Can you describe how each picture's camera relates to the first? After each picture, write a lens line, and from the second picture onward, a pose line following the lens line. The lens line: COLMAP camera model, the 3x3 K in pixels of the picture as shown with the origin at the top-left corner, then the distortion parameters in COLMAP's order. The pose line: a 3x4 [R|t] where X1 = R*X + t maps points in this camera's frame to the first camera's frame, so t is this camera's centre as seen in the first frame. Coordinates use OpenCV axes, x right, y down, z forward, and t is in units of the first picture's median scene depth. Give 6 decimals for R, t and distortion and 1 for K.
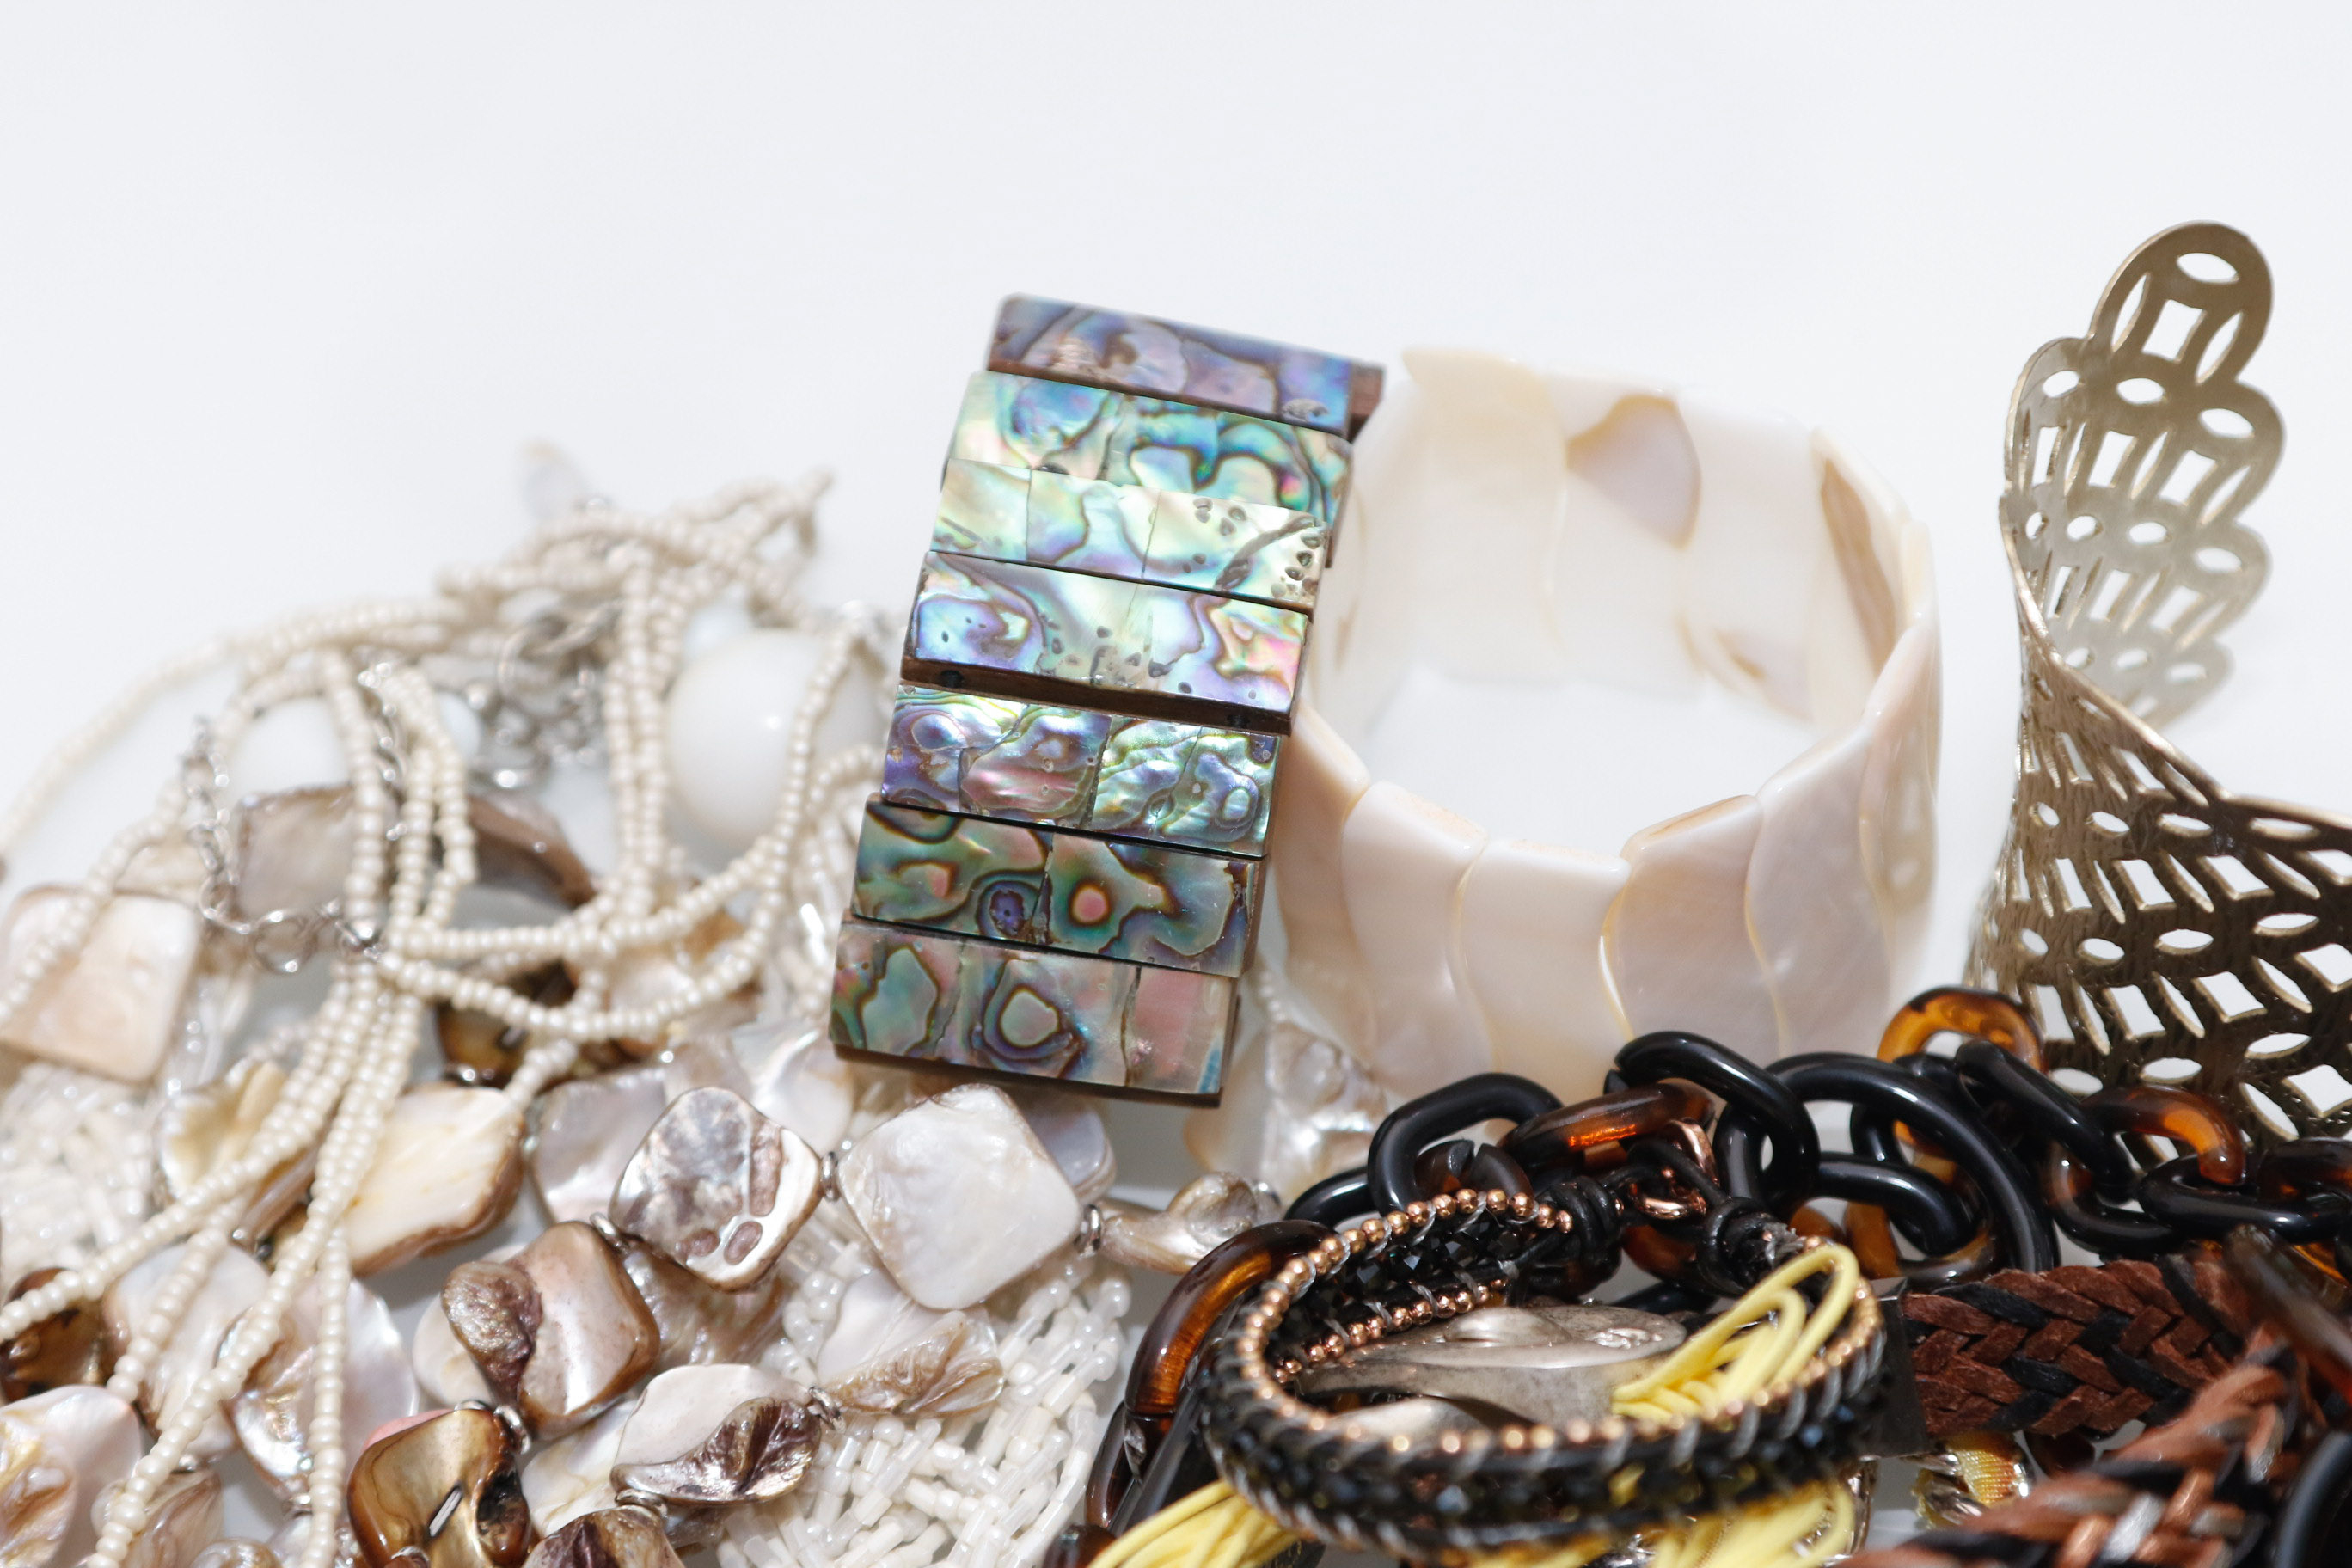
lens RADIAL K [[7201.6, 0, 1176.0], [0, 7201.6, 784.0], [0, 0, 1]] dist [0.180246, 0.667419]
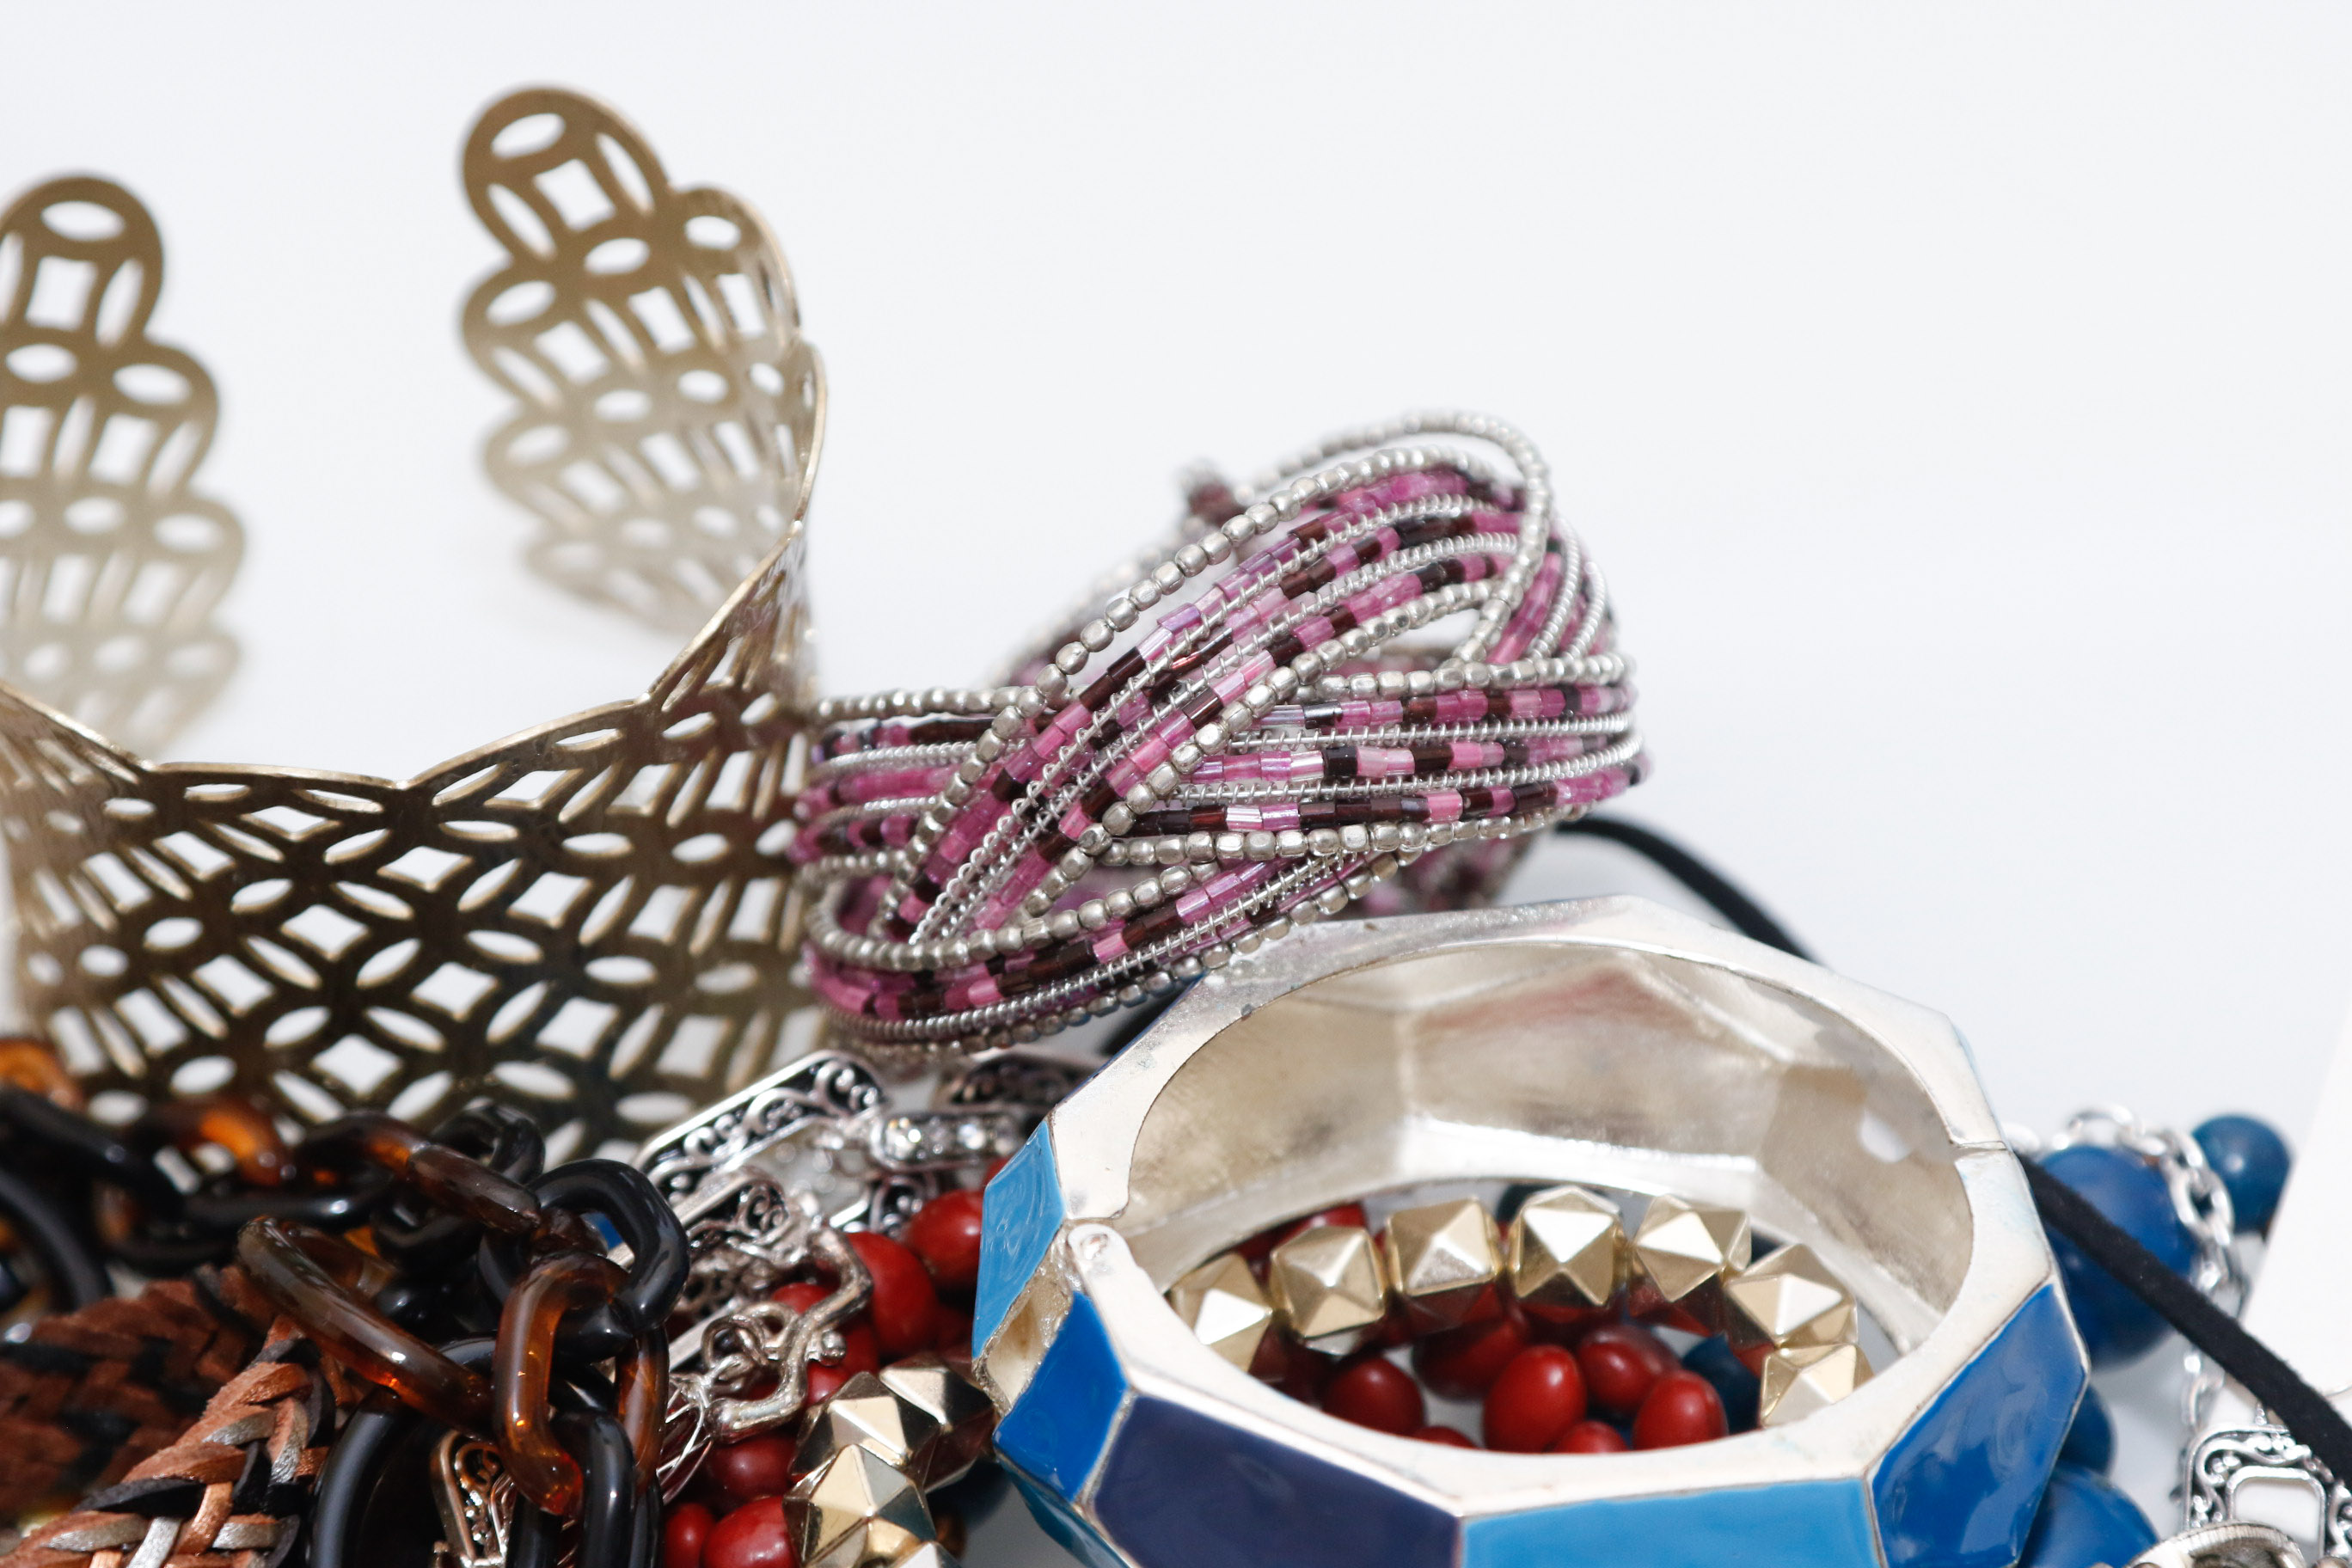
lens RADIAL K [[7948.7, 0, 1176.0], [0, 7948.7, 784.0], [0, 0, 1]] dist [0.237230, 1.312665]
pose [[0.972746, -0.173403, 0.153941, 0.107130], [0.176973, 0.984168, -0.009696, 0.034481], [-0.149822, 0.036675, 0.988033, -0.033748]]
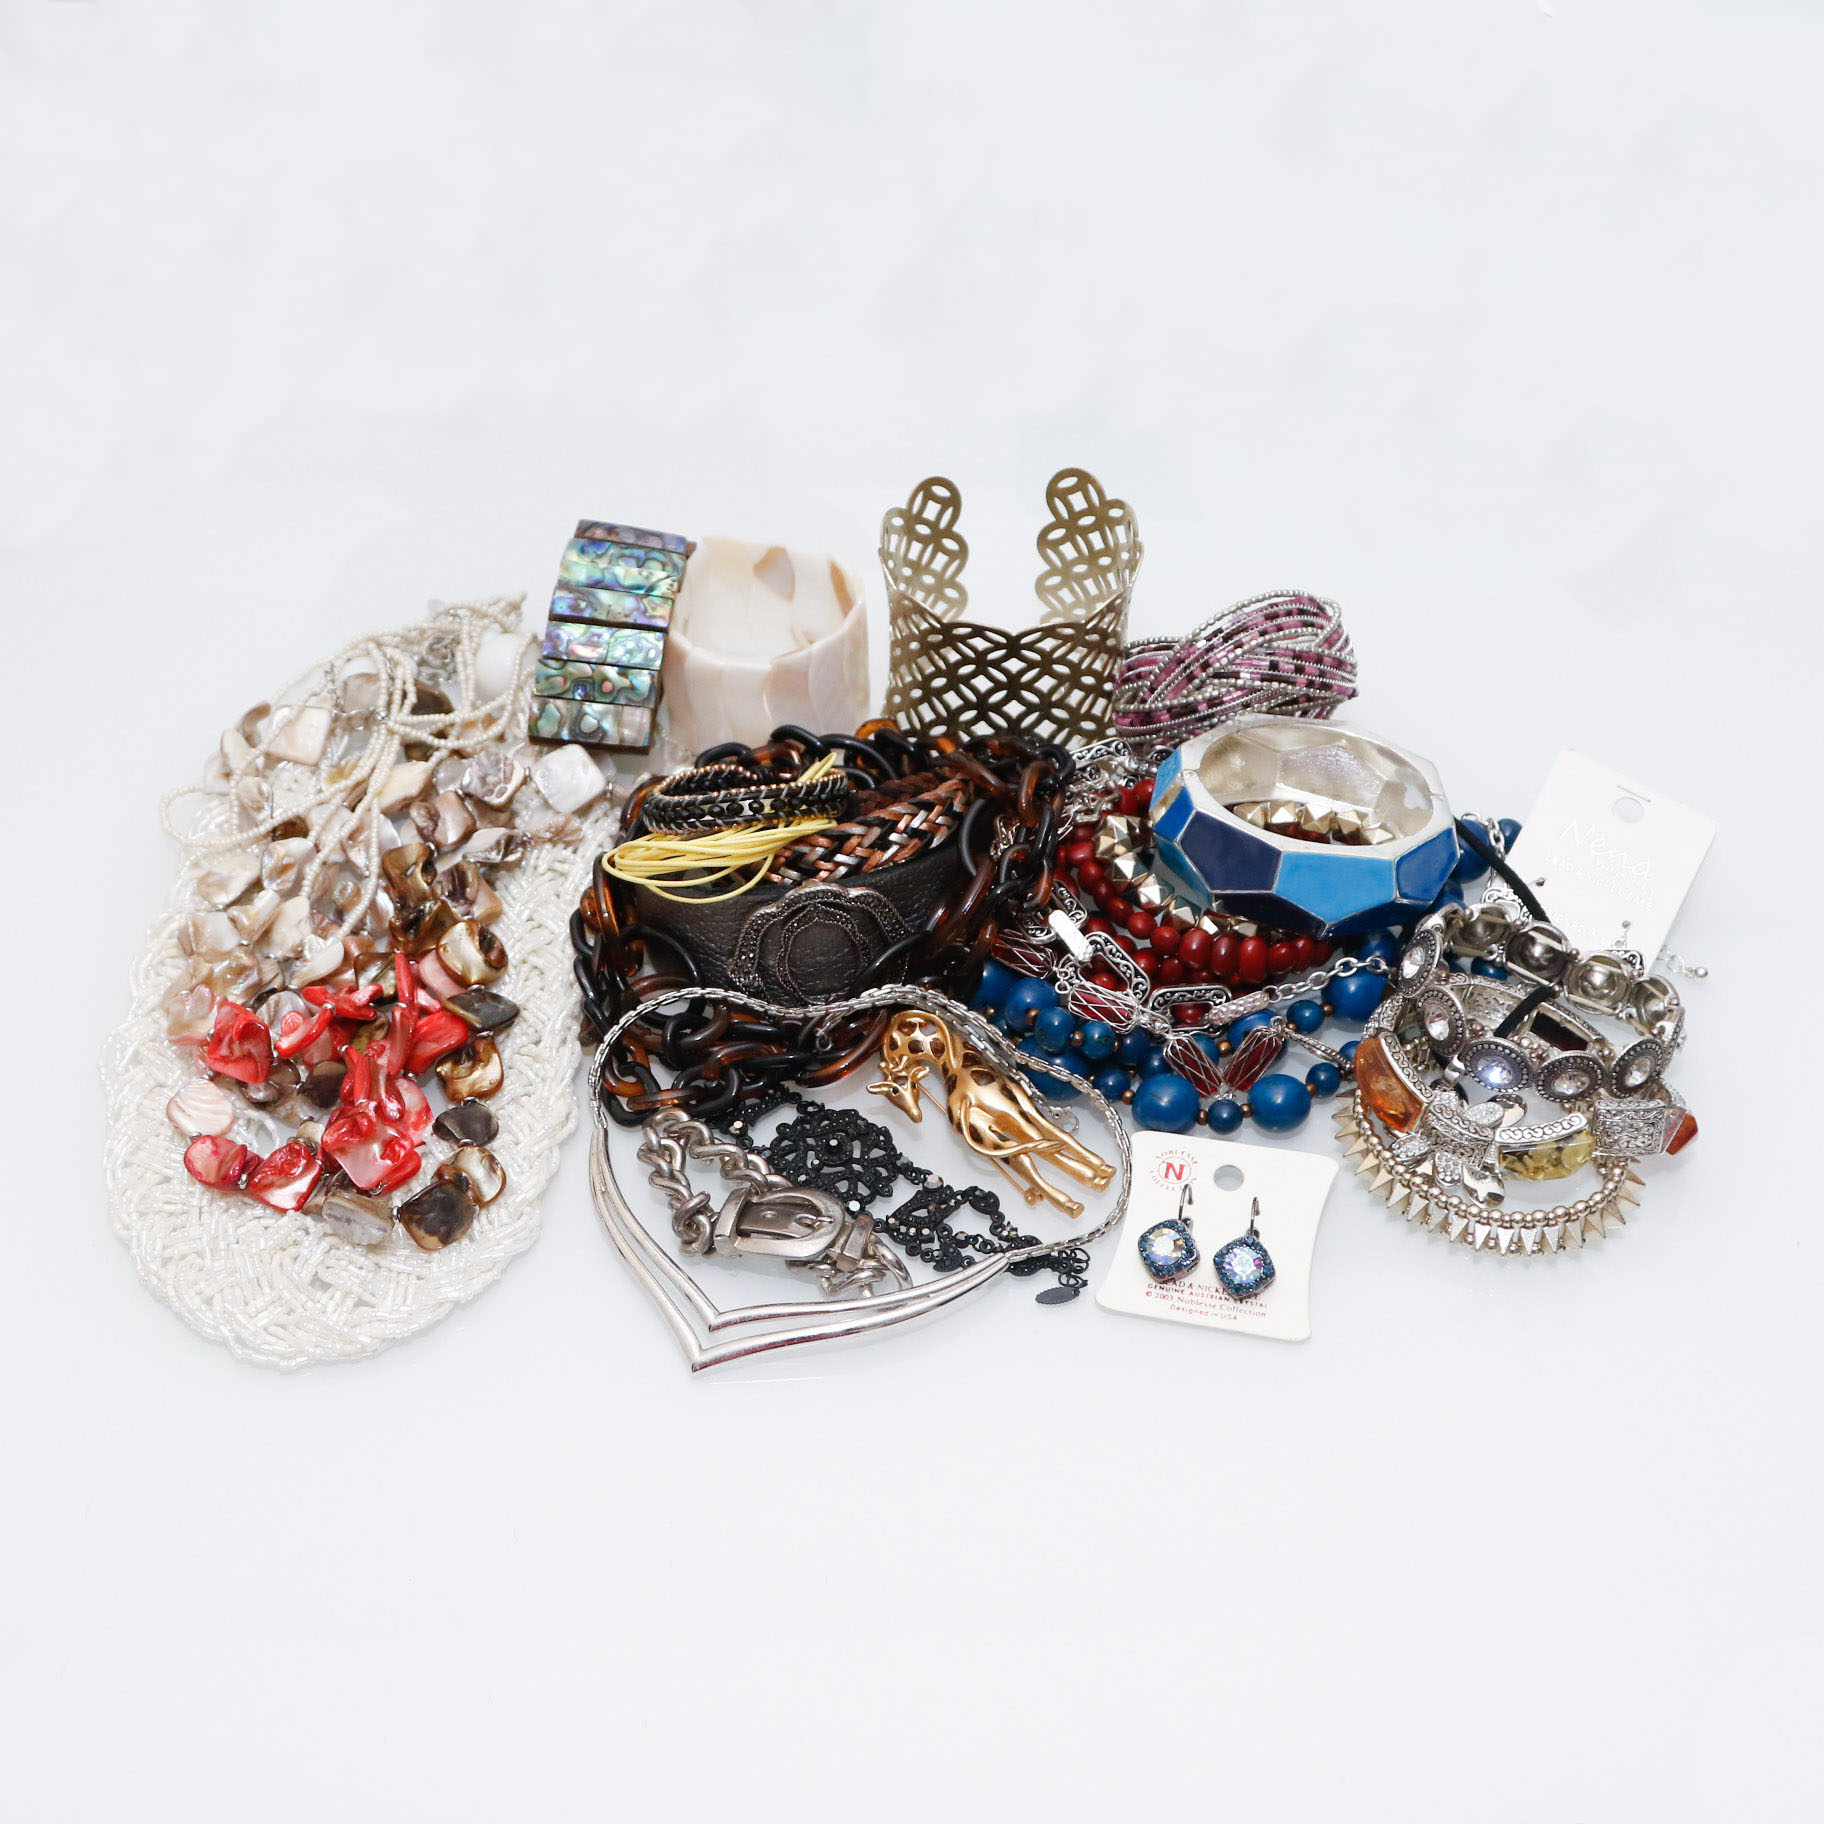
lens RADIAL K [[2949.4, 0, 912.0], [0, 2949.4, 912.0], [0, 0, 1]] dist [-0.147769, 0.046151]
pose [[0.996296, -0.019860, 0.083666, 0.011975], [0.028089, 0.994754, -0.098361, 0.251267], [-0.081274, 0.100347, 0.991628, -0.317940]]
